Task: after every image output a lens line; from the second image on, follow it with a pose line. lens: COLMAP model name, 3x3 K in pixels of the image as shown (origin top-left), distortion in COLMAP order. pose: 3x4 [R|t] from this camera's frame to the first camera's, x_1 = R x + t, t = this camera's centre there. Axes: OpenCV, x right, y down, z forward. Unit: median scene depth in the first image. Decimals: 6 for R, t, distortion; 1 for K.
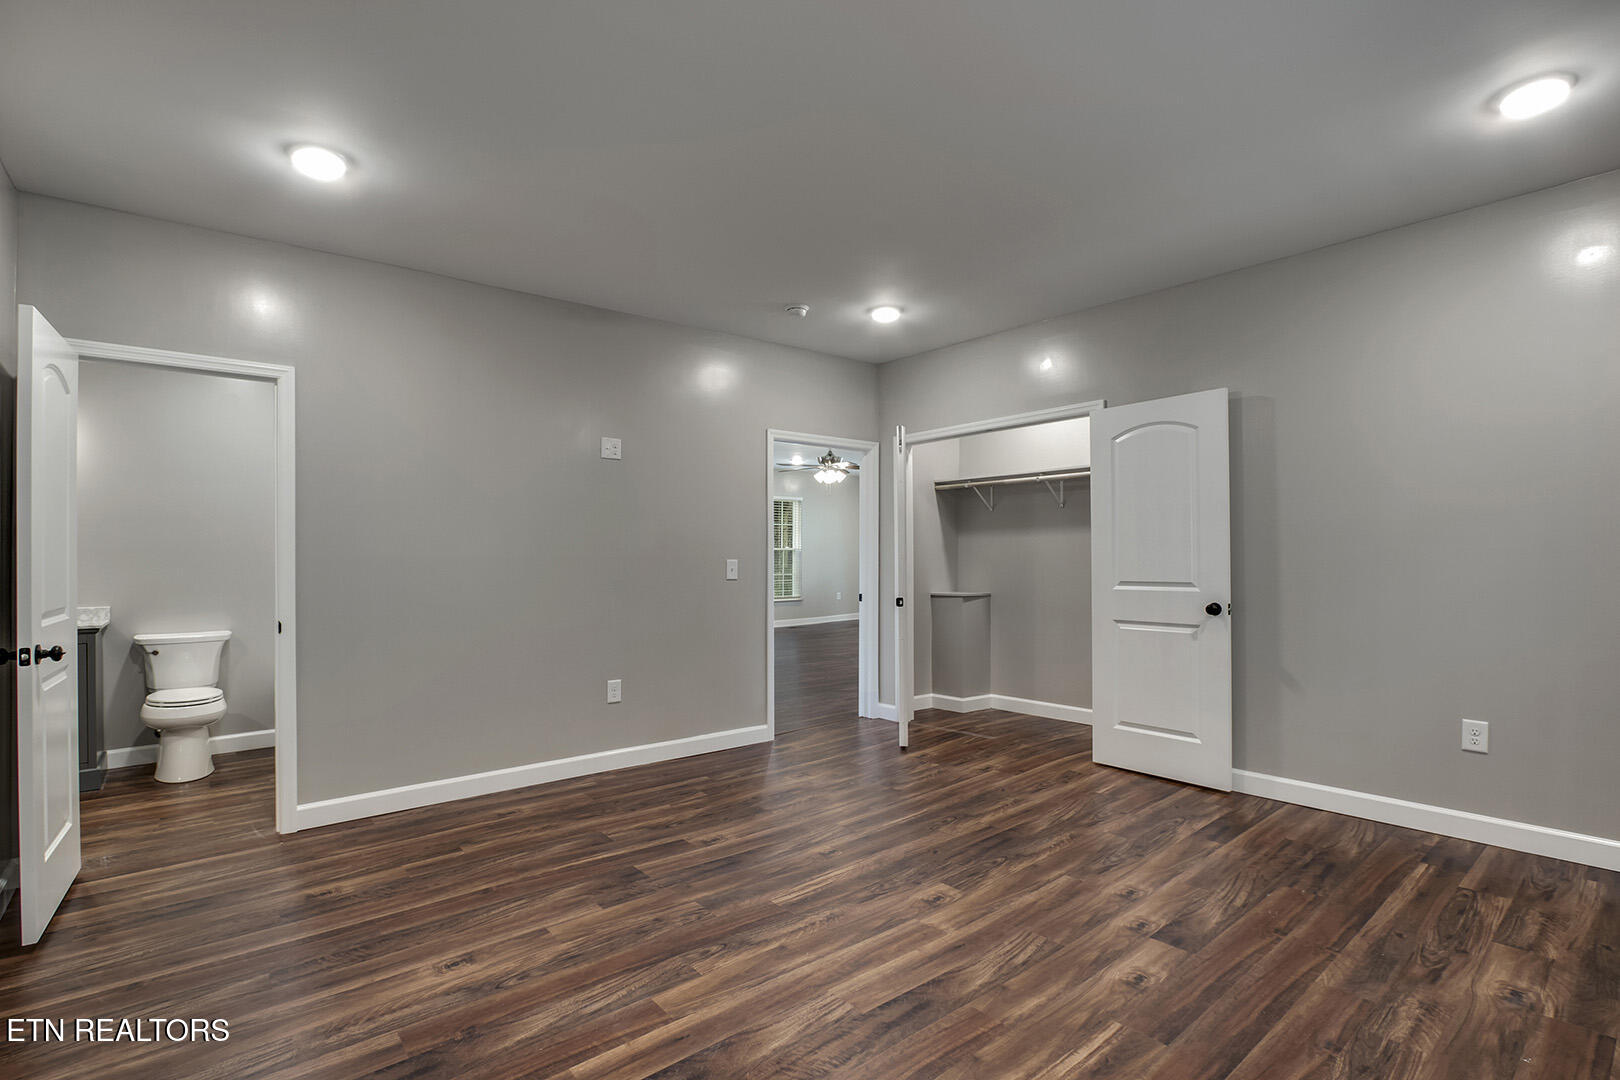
lens RADIAL K [[754.7, 0, 812.0], [0, 754.7, 555.1], [0, 0, 1]] dist [-0.027930, 0.005361]
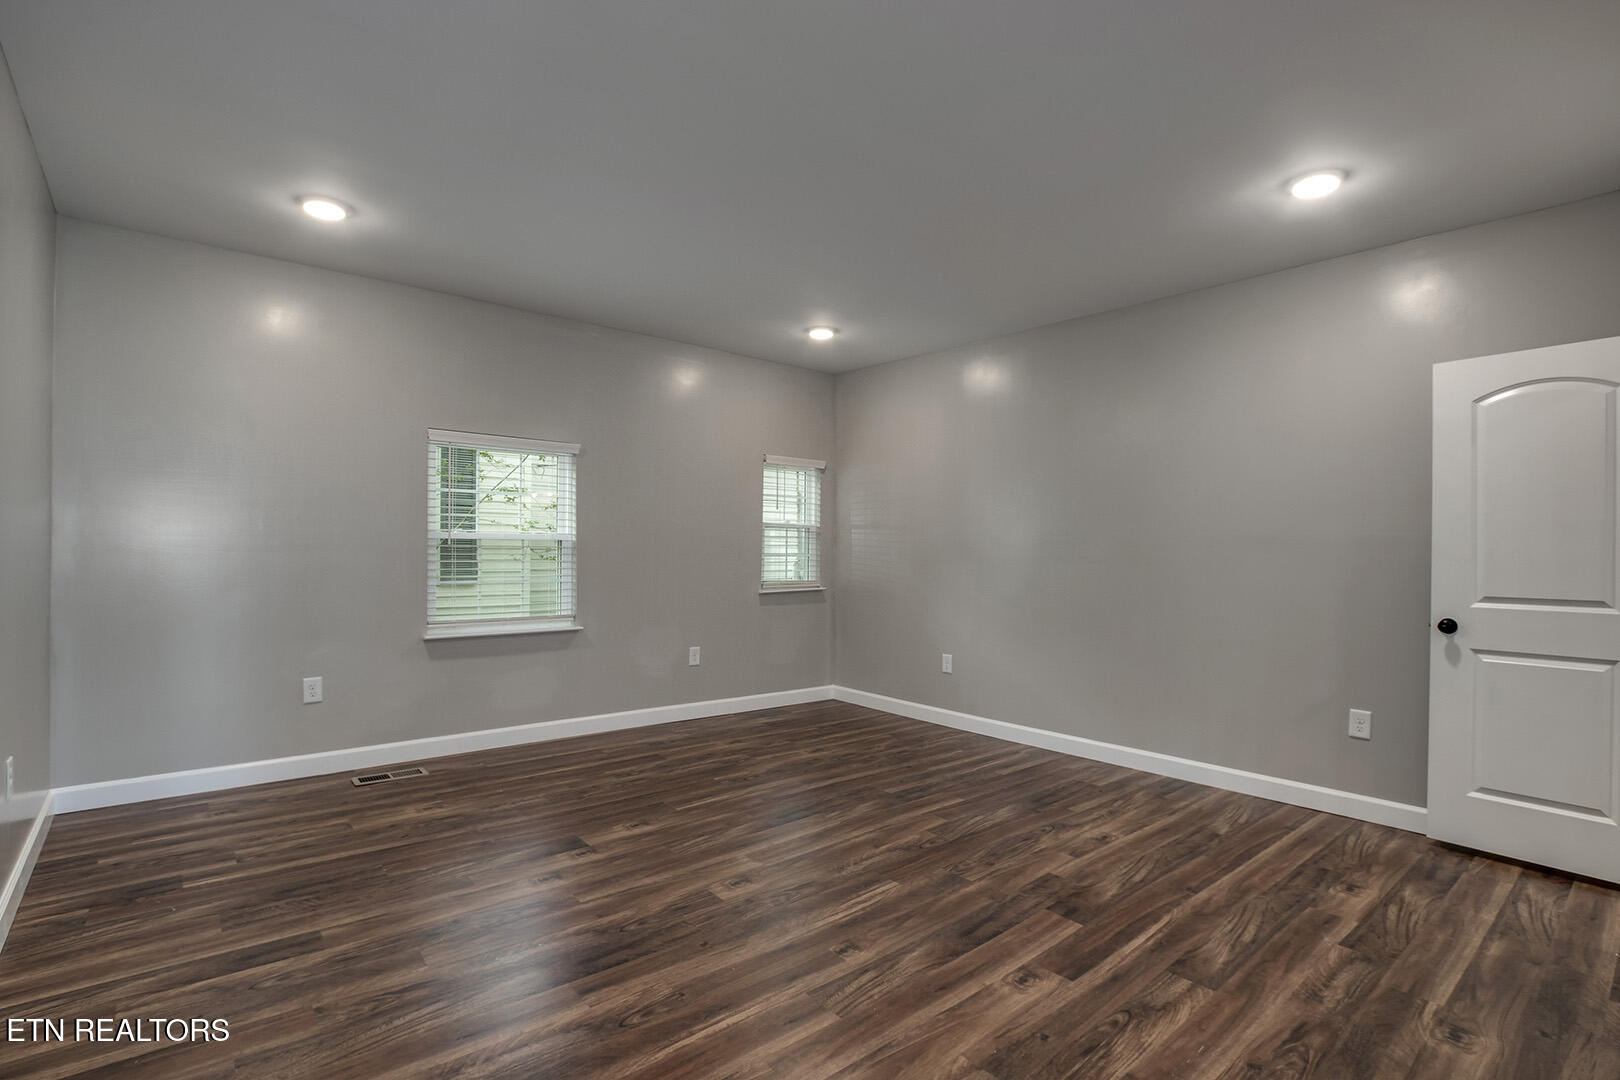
lens RADIAL K [[754.7, 0, 812.0], [0, 754.7, 555.1], [0, 0, 1]] dist [-0.027930, 0.005361]
pose [[-0.999956, -0.003516, -0.008686, 0.077958], [-0.003587, 0.999960, 0.008202, 0.002712], [0.008656, 0.008233, -0.999929, 2.087535]]
